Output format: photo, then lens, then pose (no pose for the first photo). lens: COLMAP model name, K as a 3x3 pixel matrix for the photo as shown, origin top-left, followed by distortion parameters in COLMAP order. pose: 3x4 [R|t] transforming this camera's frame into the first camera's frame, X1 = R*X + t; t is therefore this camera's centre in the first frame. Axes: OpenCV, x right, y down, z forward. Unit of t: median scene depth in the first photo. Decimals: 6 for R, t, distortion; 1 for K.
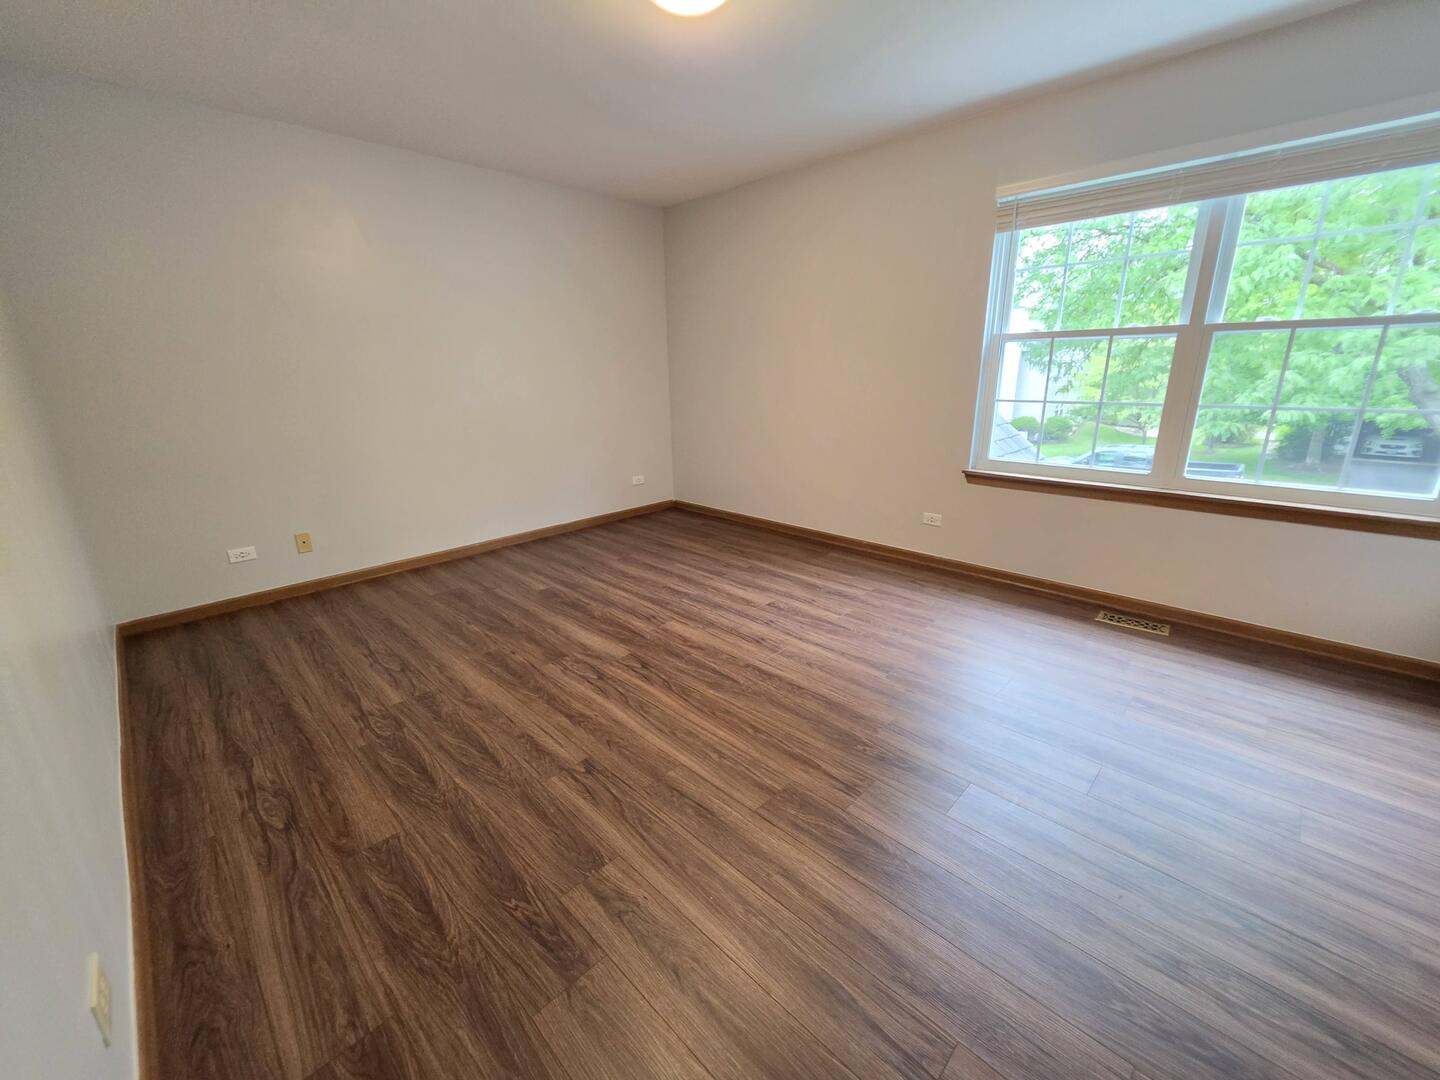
lens RADIAL K [[589.0, 0, 720.0], [0, 589.0, 540.0], [0, 0, 1]] dist [-0.003742, -0.000328]
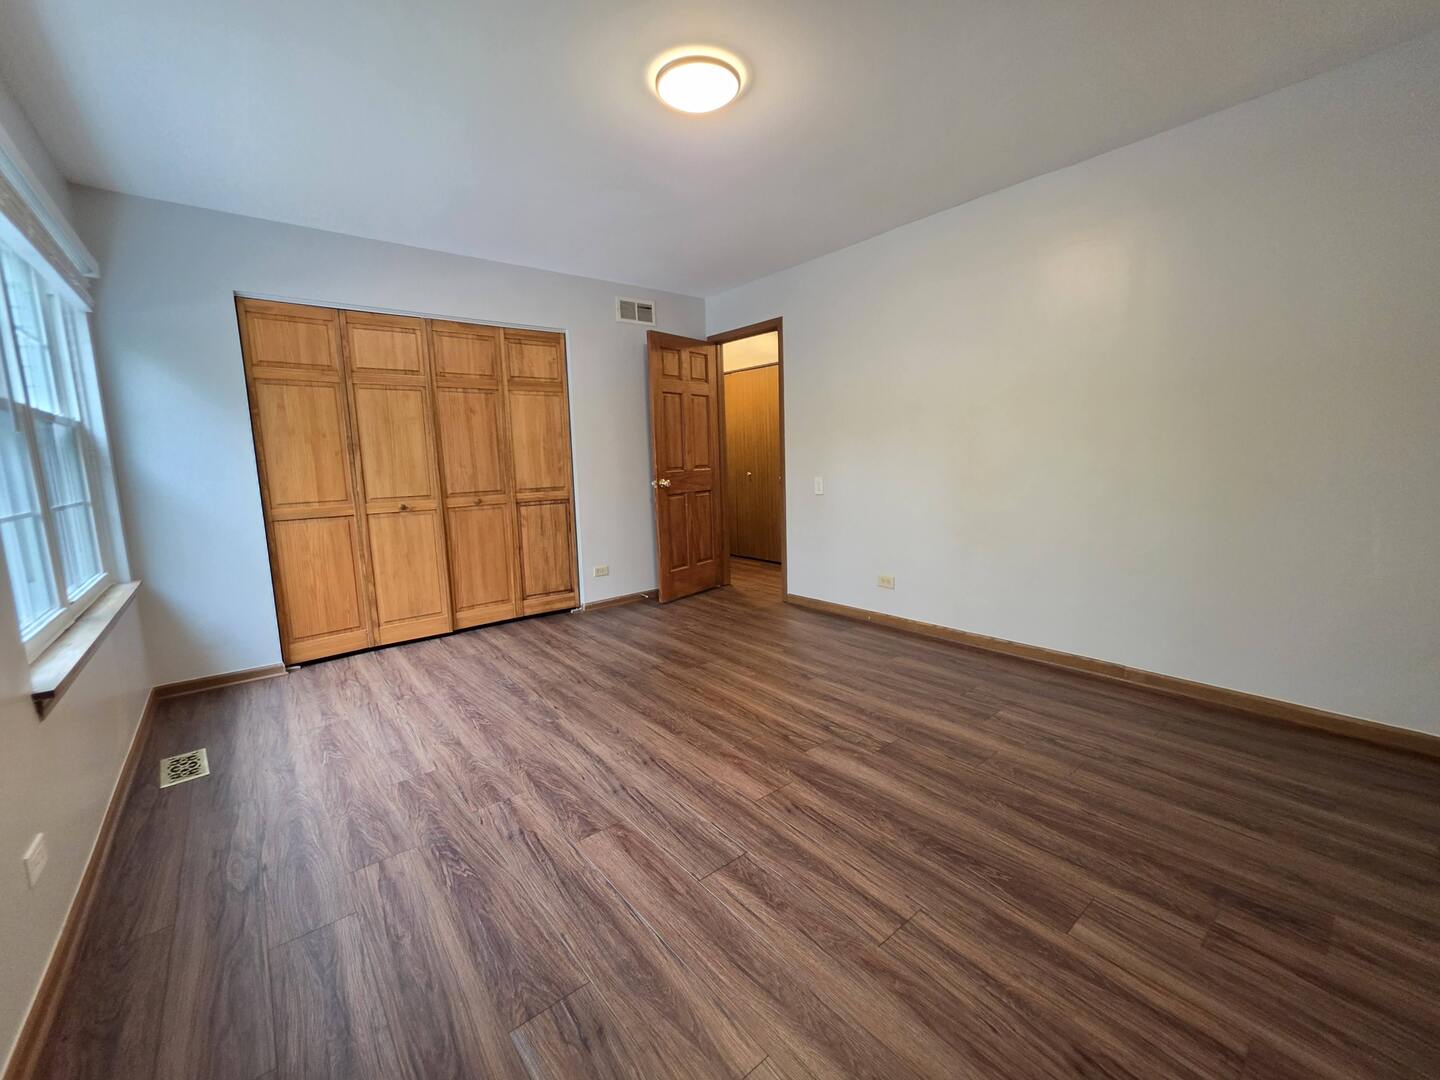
lens RADIAL K [[589.0, 0, 720.0], [0, 589.0, 540.0], [0, 0, 1]] dist [-0.003742, -0.000328]
pose [[-0.991880, 0.027998, 0.124054, -0.140068], [0.077403, 0.906887, 0.414204, -0.440976], [-0.100906, 0.420443, -0.901690, 1.612517]]
